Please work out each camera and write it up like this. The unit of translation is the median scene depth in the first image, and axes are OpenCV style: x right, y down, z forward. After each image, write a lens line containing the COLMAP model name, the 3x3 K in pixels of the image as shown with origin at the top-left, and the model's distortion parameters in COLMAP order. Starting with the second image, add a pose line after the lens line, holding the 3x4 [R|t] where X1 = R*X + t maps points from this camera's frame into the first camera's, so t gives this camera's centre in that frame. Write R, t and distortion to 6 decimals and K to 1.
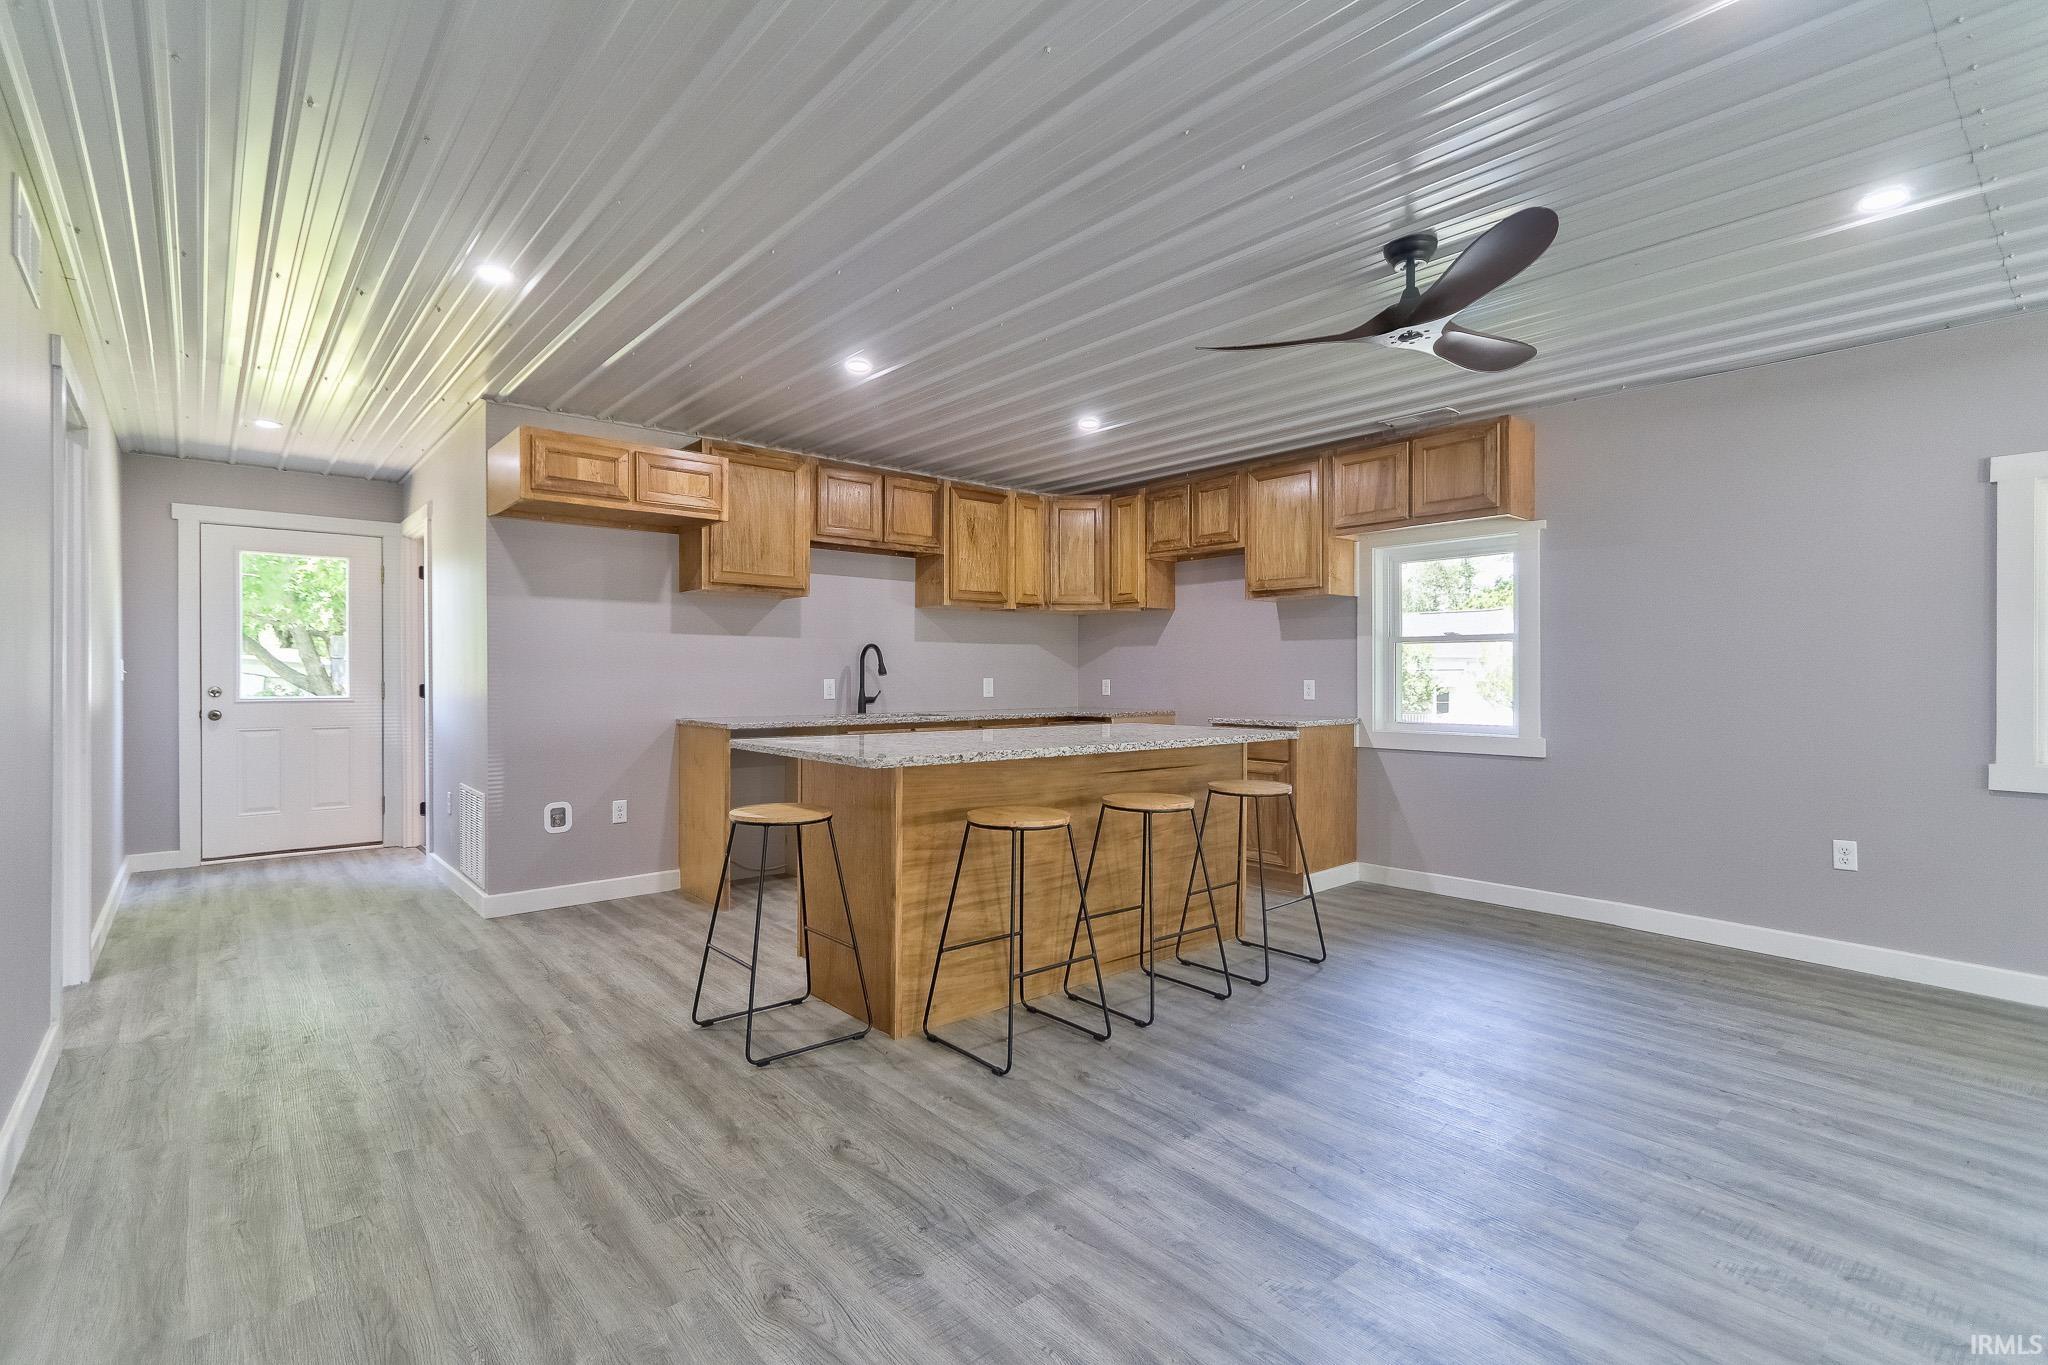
lens RADIAL K [[955.5, 0, 1017.8], [0, 955.5, 682.6], [0, 0, 1]] dist [0.002481, 0.001755]
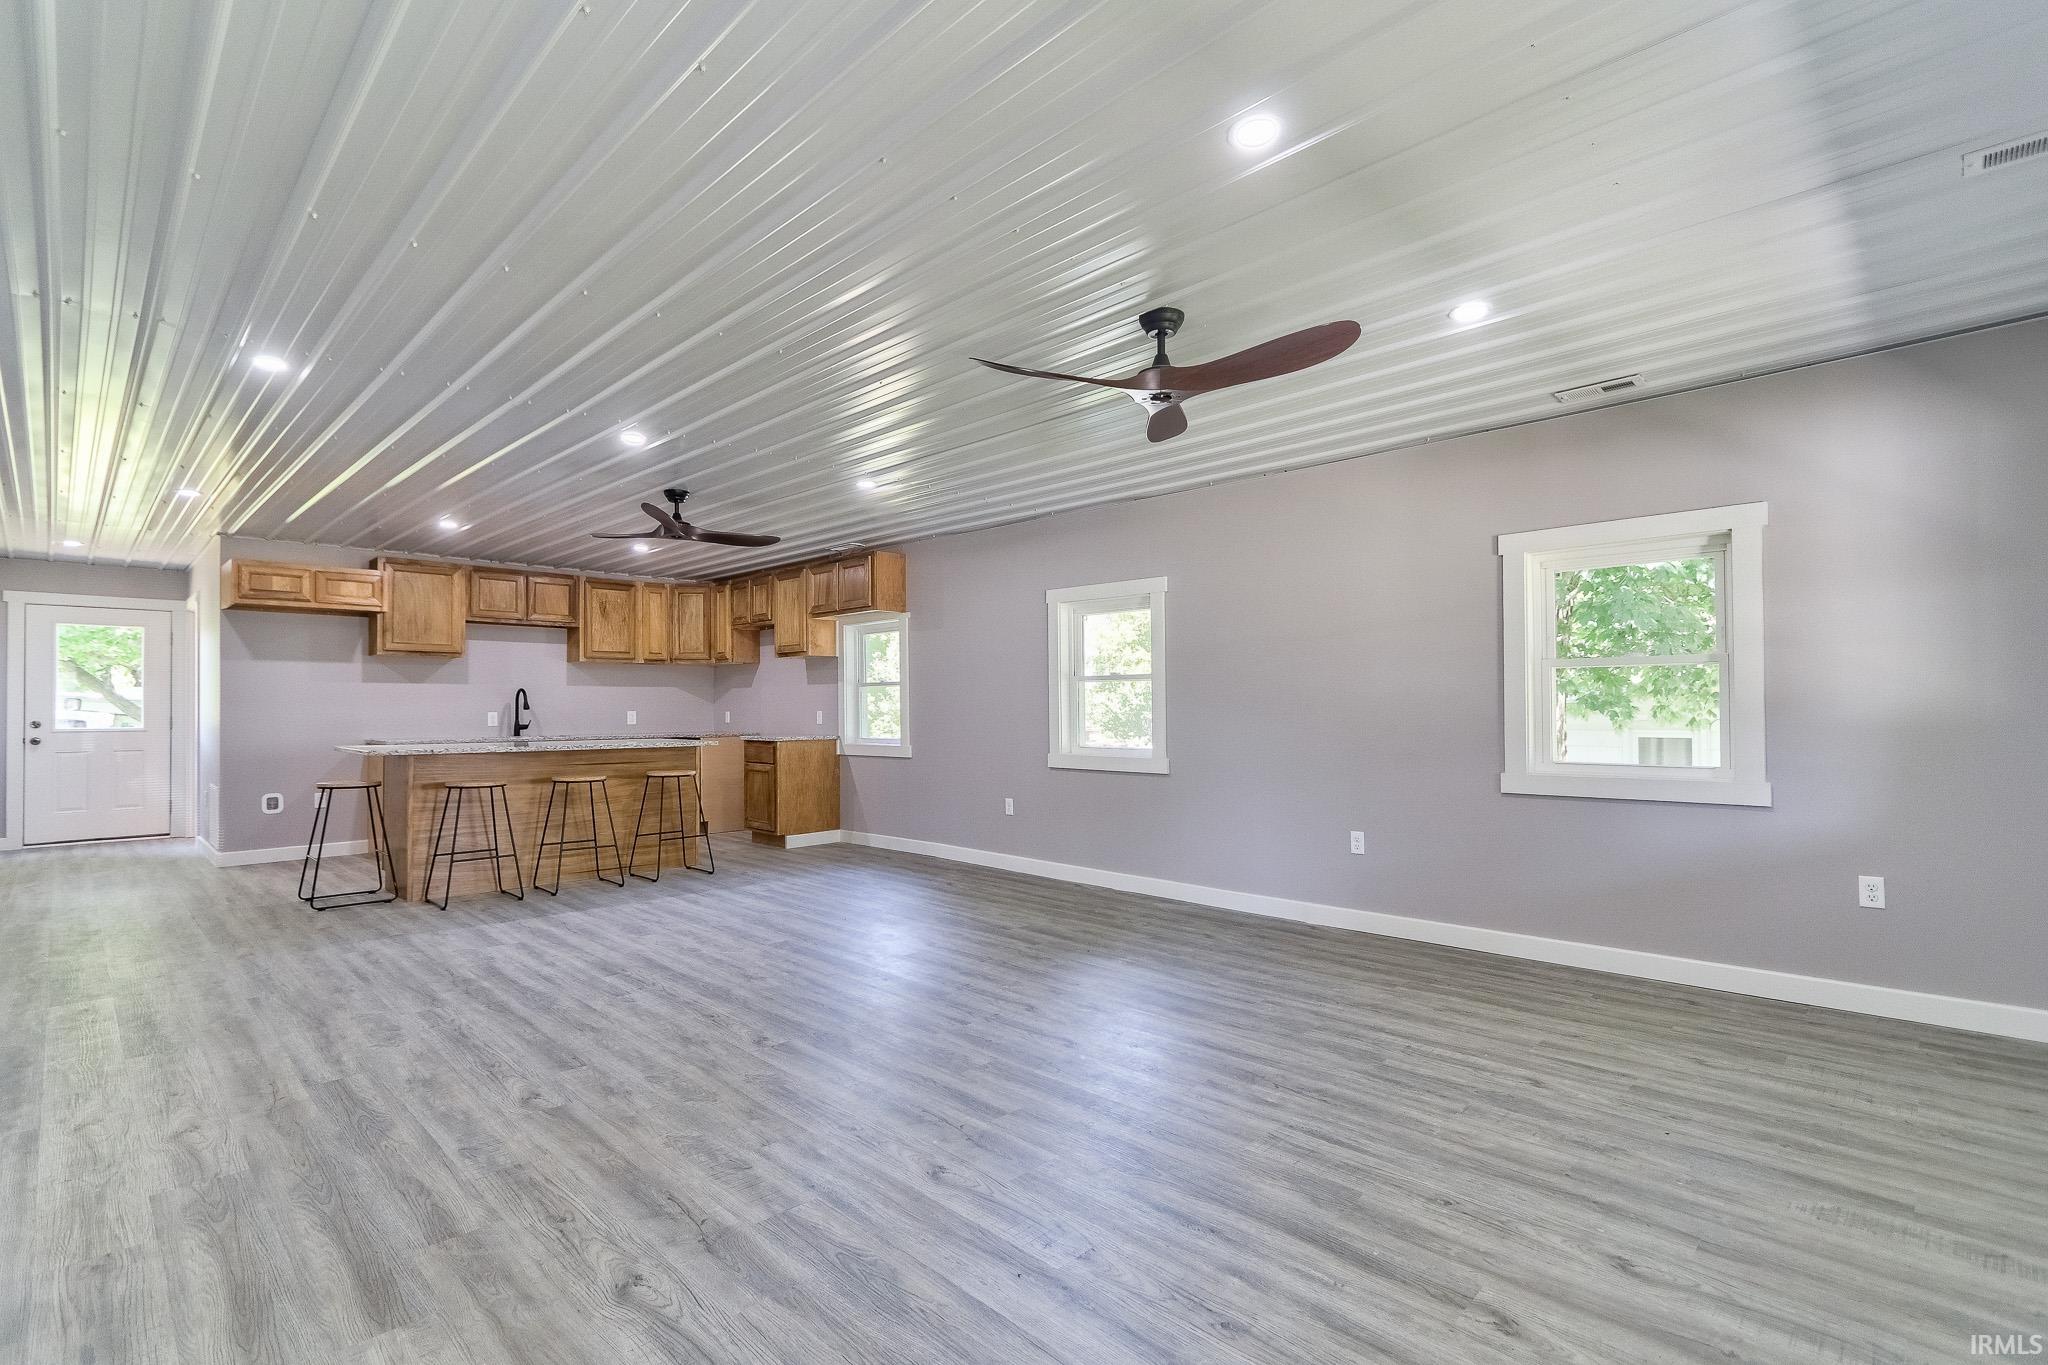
lens RADIAL K [[955.5, 0, 1031.9], [0, 955.5, 705.8], [0, 0, 1]] dist [0.002481, 0.001755]
pose [[0.996474, -0.006026, 0.083685, 0.539405], [0.006923, 0.999922, -0.010428, 0.007045], [-0.083615, 0.010971, 0.996438, -0.566530]]
